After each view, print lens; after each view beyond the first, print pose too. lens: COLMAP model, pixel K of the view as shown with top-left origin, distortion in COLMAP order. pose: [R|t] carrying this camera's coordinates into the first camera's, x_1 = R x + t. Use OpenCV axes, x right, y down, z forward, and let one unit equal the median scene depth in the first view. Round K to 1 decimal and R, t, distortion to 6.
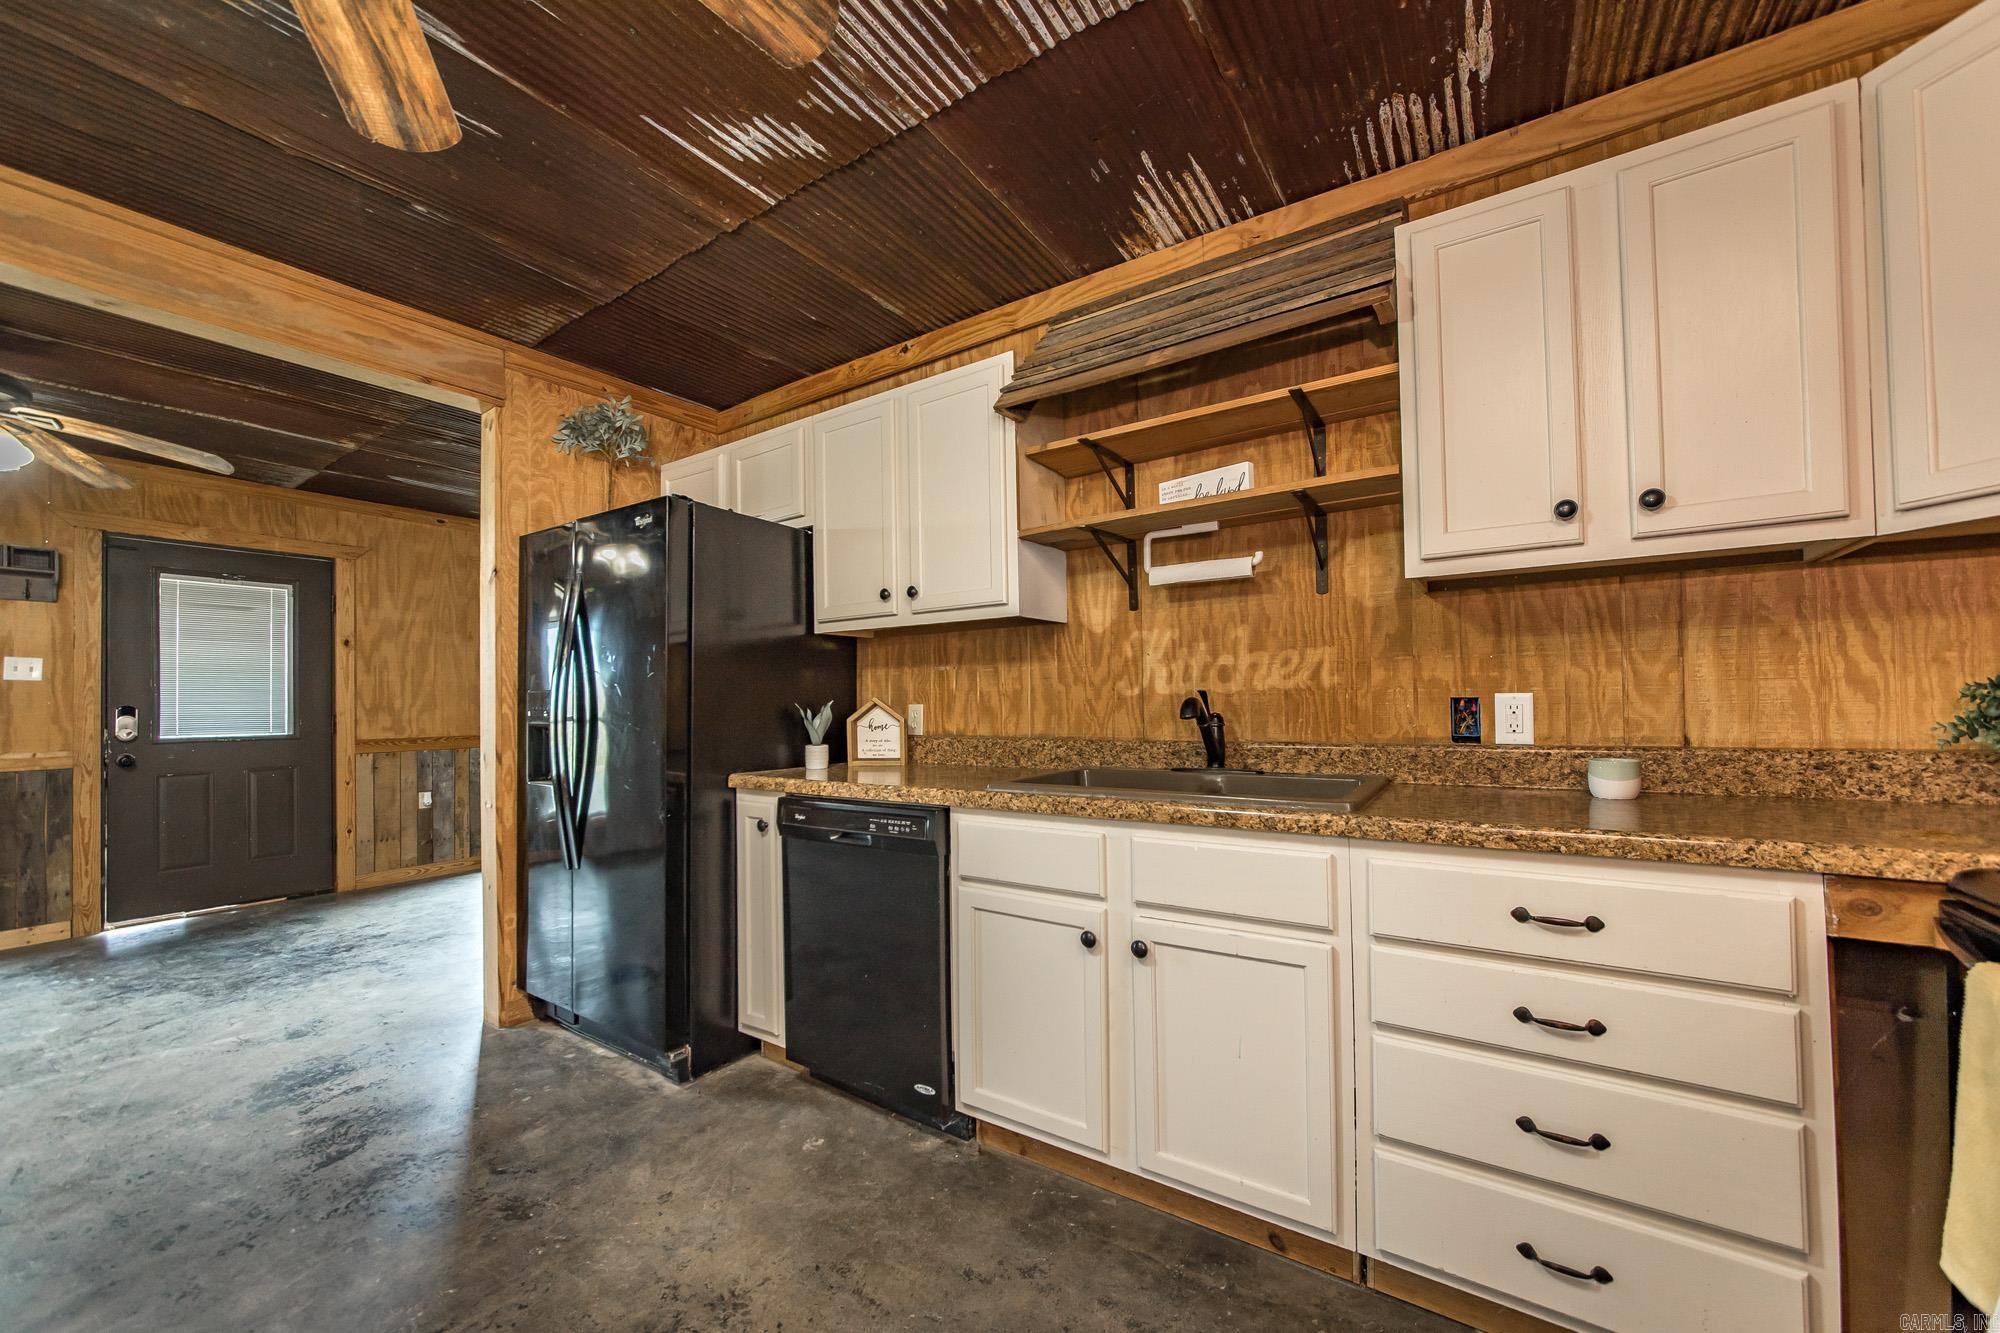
lens RADIAL K [[748.7, 0, 999.2], [0, 748.7, 690.9], [0, 0, 1]] dist [-0.024328, 0.007013]
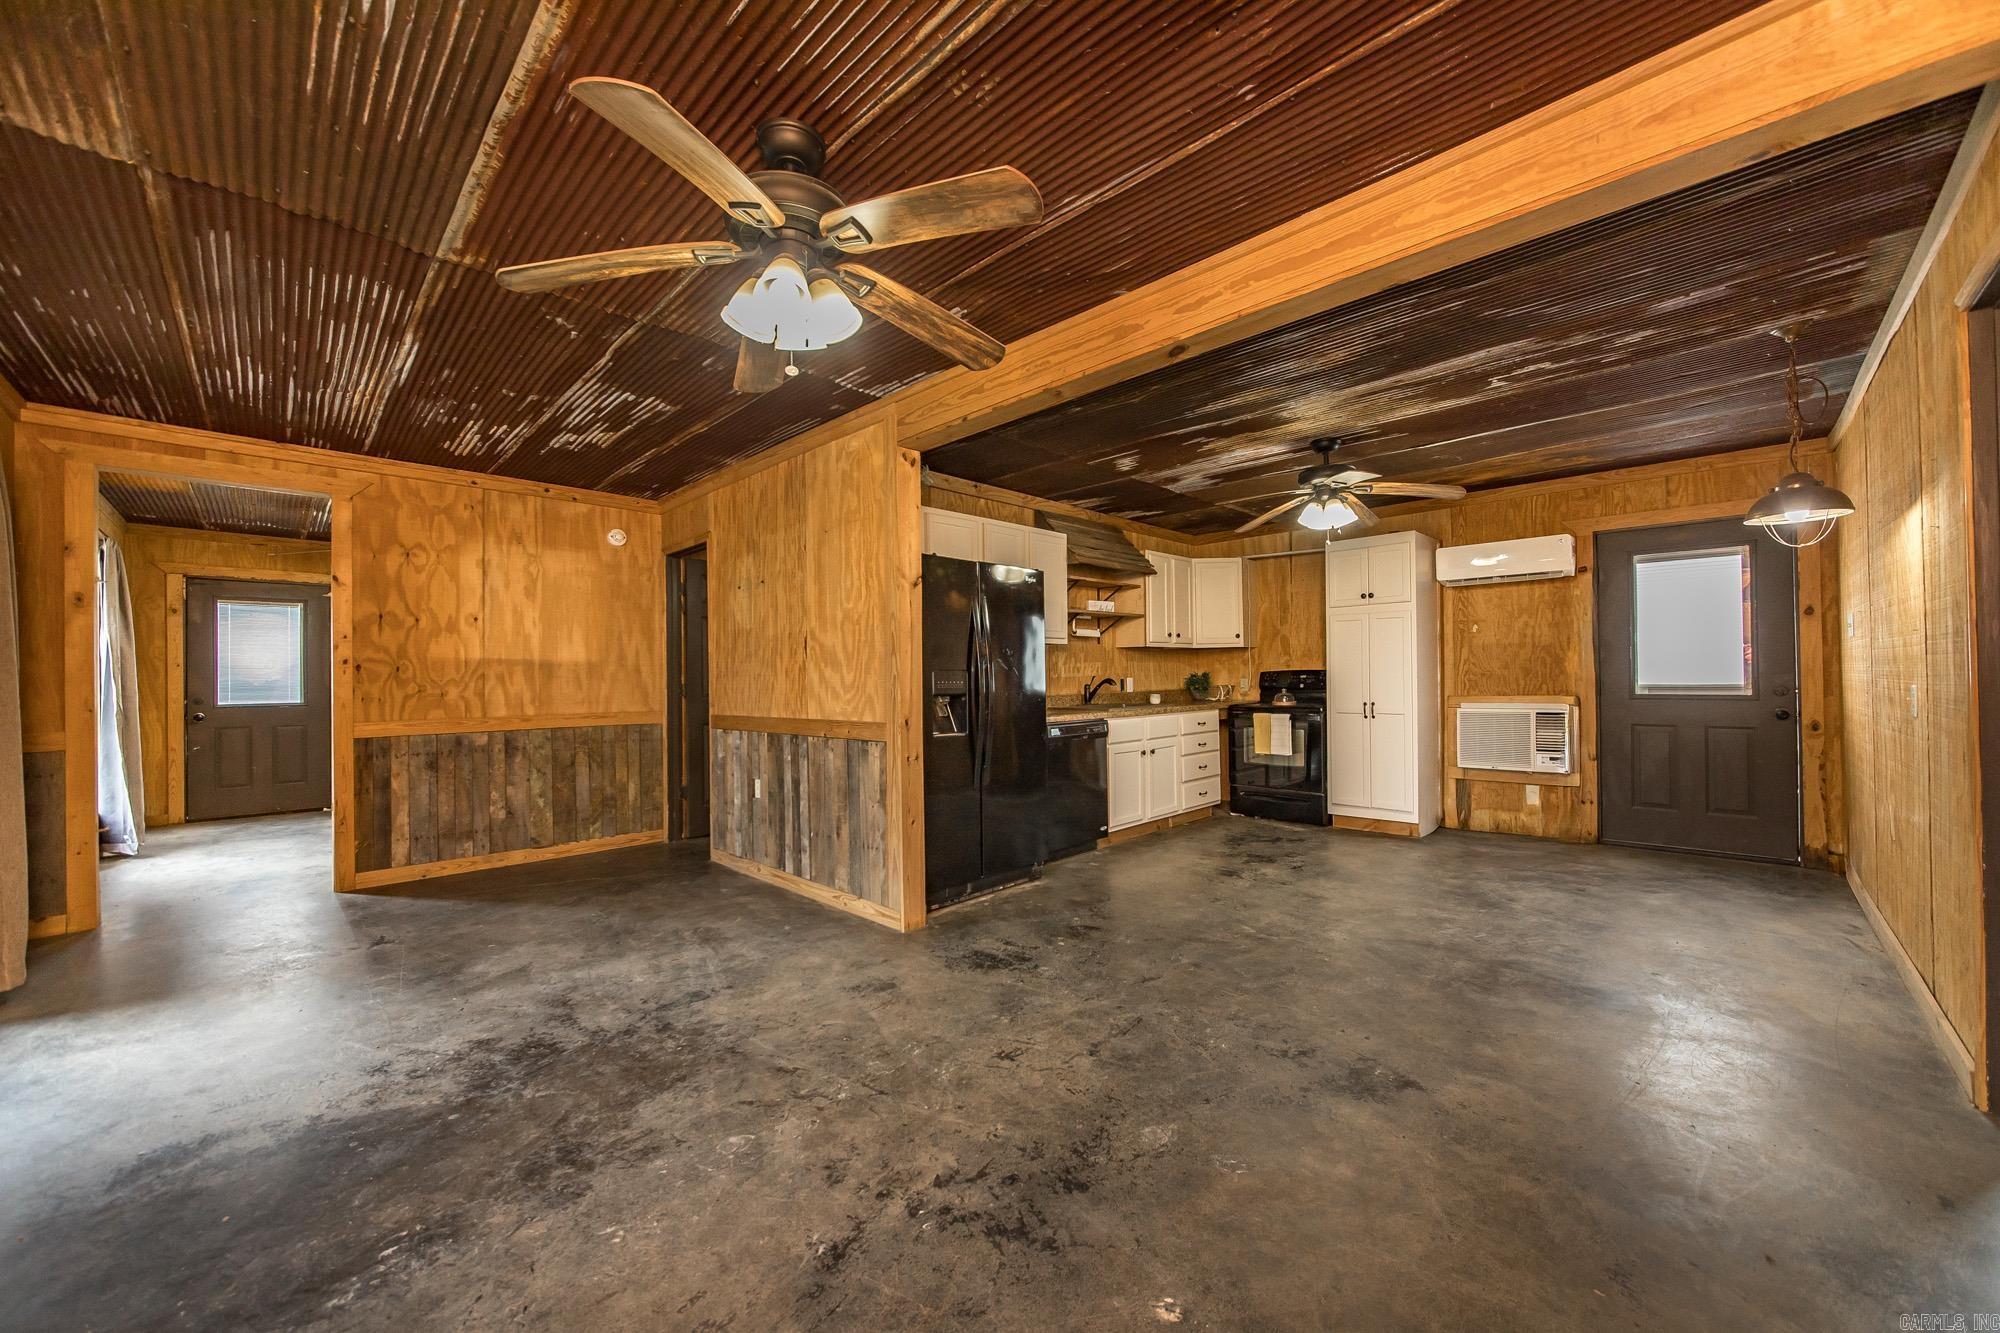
lens RADIAL K [[744.0, 0, 996.5], [0, 744.0, 672.2], [0, 0, 1]] dist [-0.013842, 0.000060]
pose [[0.192836, 0.017275, 0.981079, -1.947427], [-0.004668, 0.999850, -0.016688, 0.026317], [-0.981220, -0.001362, 0.192888, 0.619709]]
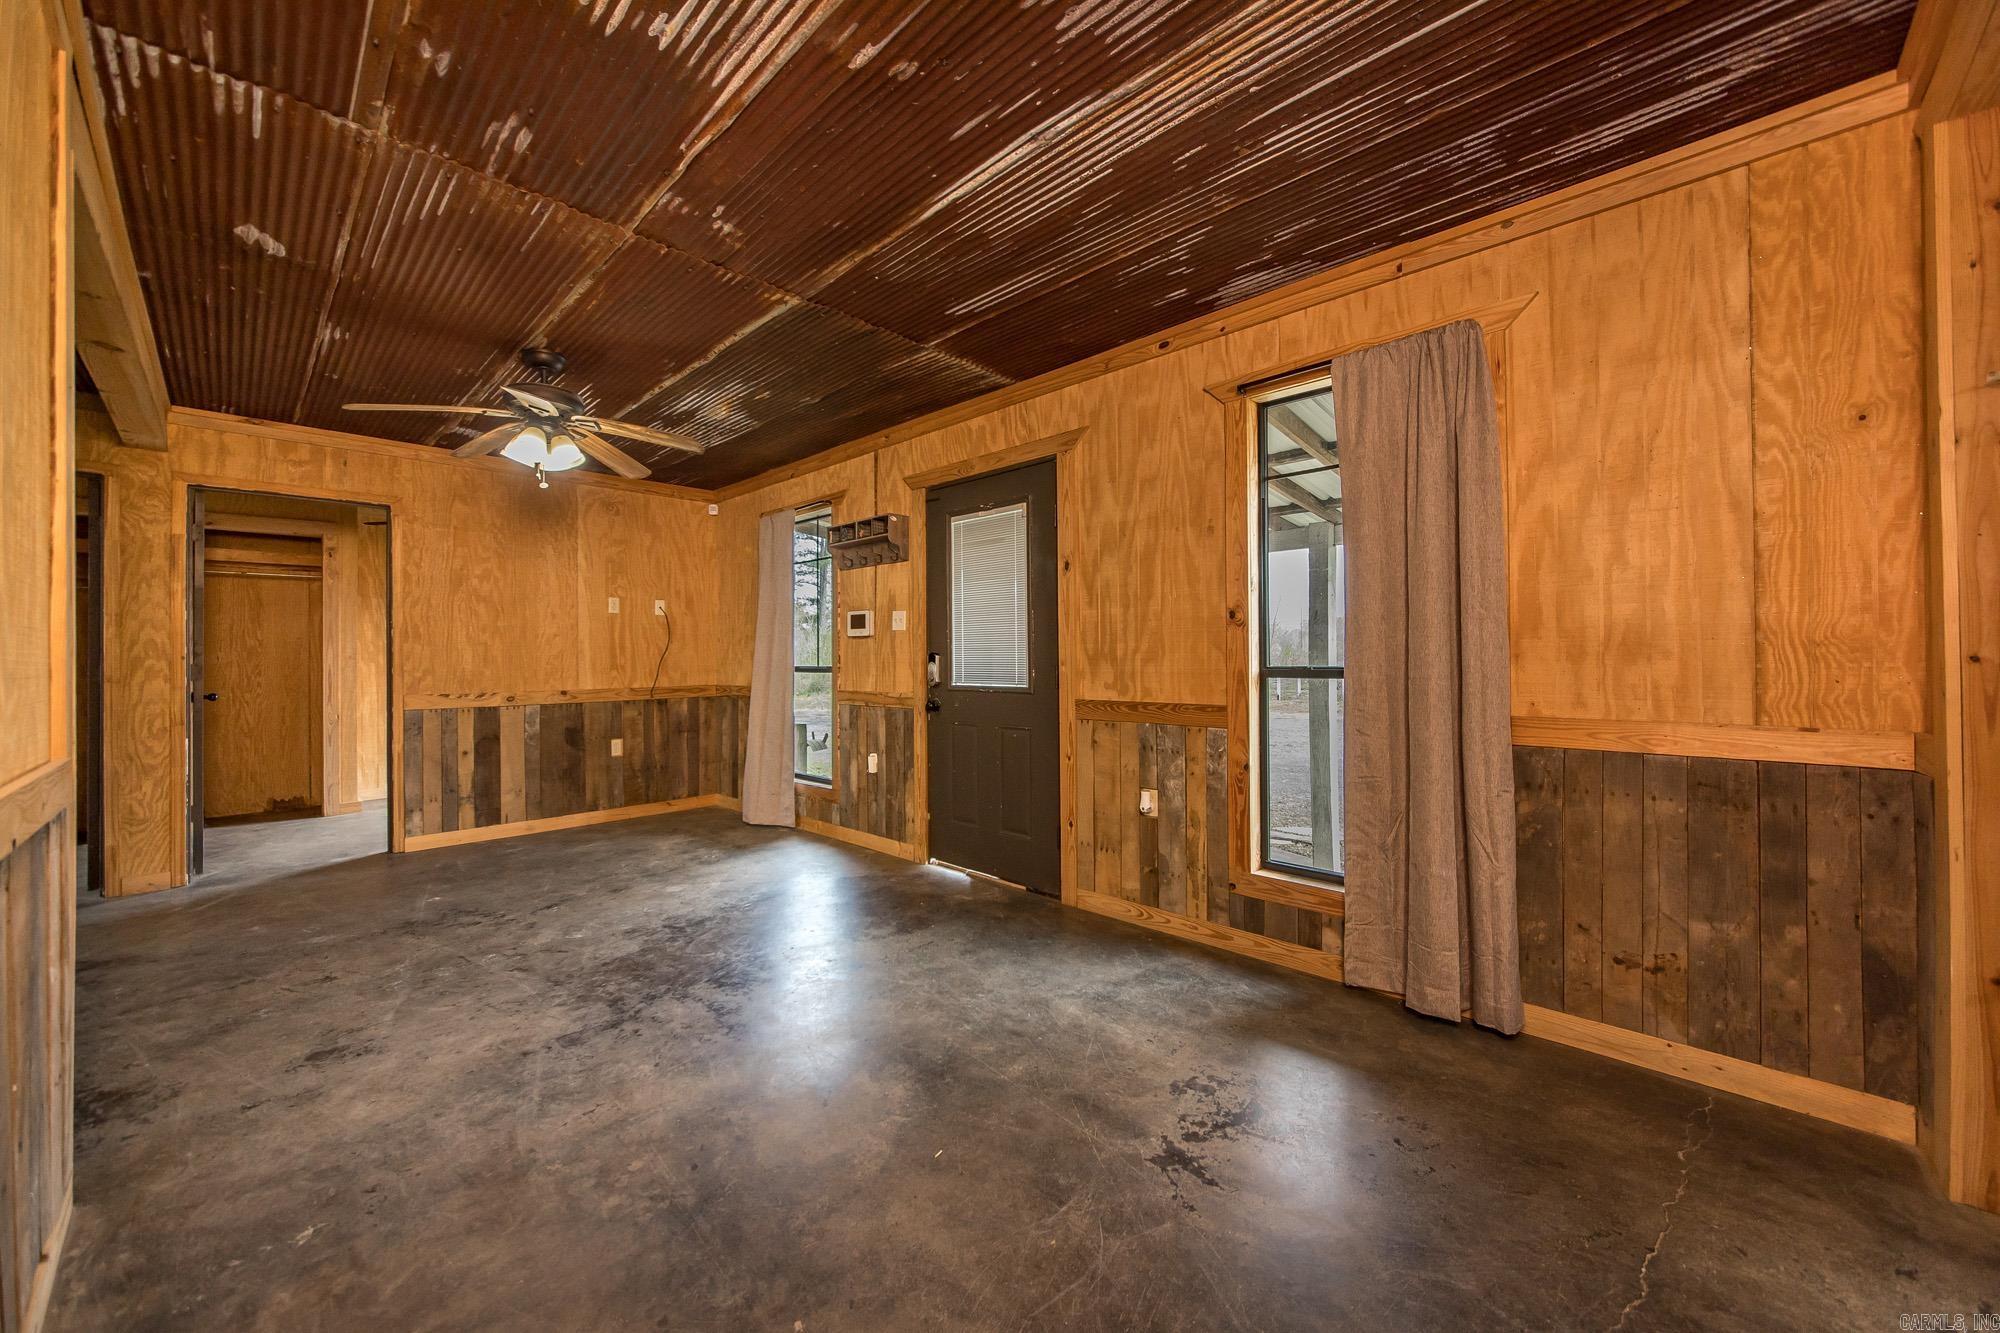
lens RADIAL K [[737.3, 0, 992.5], [0, 737.3, 653.7], [0, 0, 1]] dist [-0.010979, 0.000157]
pose [[-0.172829, 0.007389, -0.984924, -0.273401], [0.024824, 0.999687, 0.003143, 0.031387], [0.984639, -0.023907, -0.172959, 1.852868]]
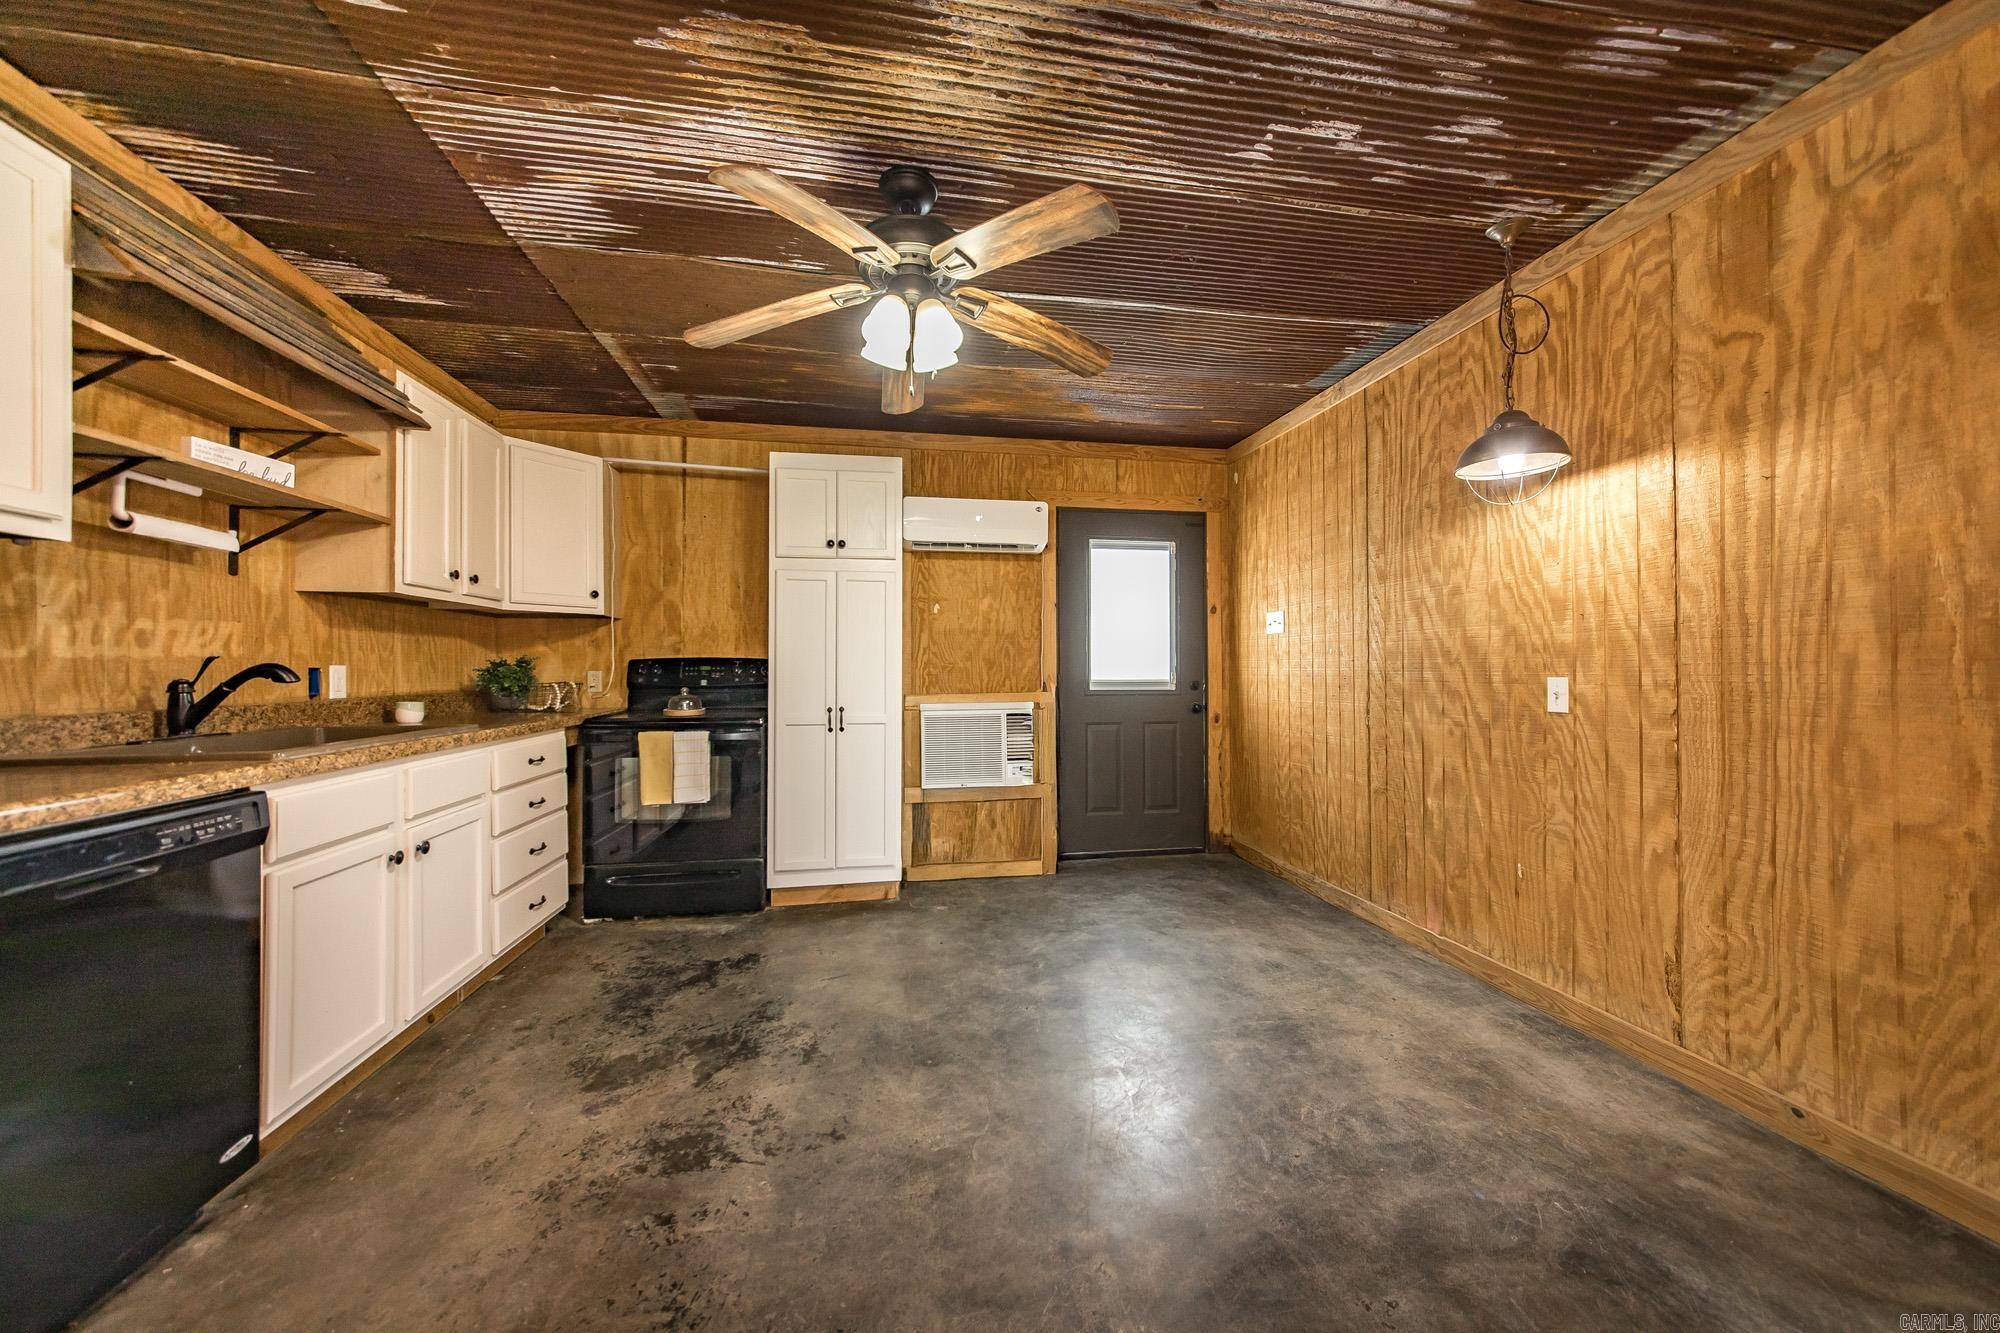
lens RADIAL K [[705.2, 0, 1000.0], [0, 705.2, 666.5], [0, 0, 1]] dist [-0.010080, 0.005222]
pose [[-0.694148, 0.018719, 0.719589, -0.871039], [0.001188, 0.999690, -0.024859, 0.028629], [-0.719831, -0.016401, -0.693955, 0.673934]]
